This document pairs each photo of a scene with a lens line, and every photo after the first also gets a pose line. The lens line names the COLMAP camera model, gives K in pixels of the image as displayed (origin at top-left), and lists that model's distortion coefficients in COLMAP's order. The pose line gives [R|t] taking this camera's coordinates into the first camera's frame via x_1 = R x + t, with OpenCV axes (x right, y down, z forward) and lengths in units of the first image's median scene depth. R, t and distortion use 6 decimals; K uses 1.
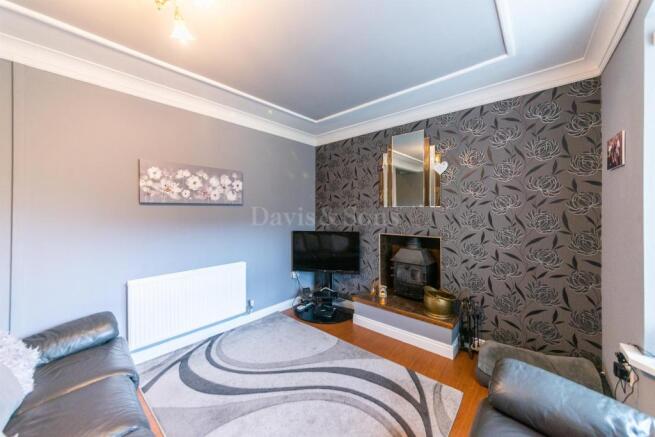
lens RADIAL K [[233.9, 0, 327.1], [0, 233.9, 208.1], [0, 0, 1]] dist [-0.000405, -0.000228]
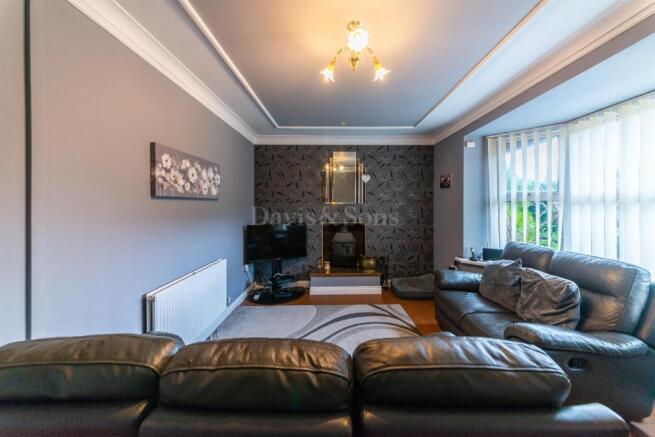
lens RADIAL K [[233.9, 0, 327.1], [0, 233.9, 208.1], [0, 0, 1]] dist [-0.000405, -0.000228]
pose [[0.751213, -0.006860, 0.660024, -0.771354], [-0.007392, 0.999796, 0.018805, -0.001950], [-0.660019, -0.019005, 0.751009, -0.004740]]
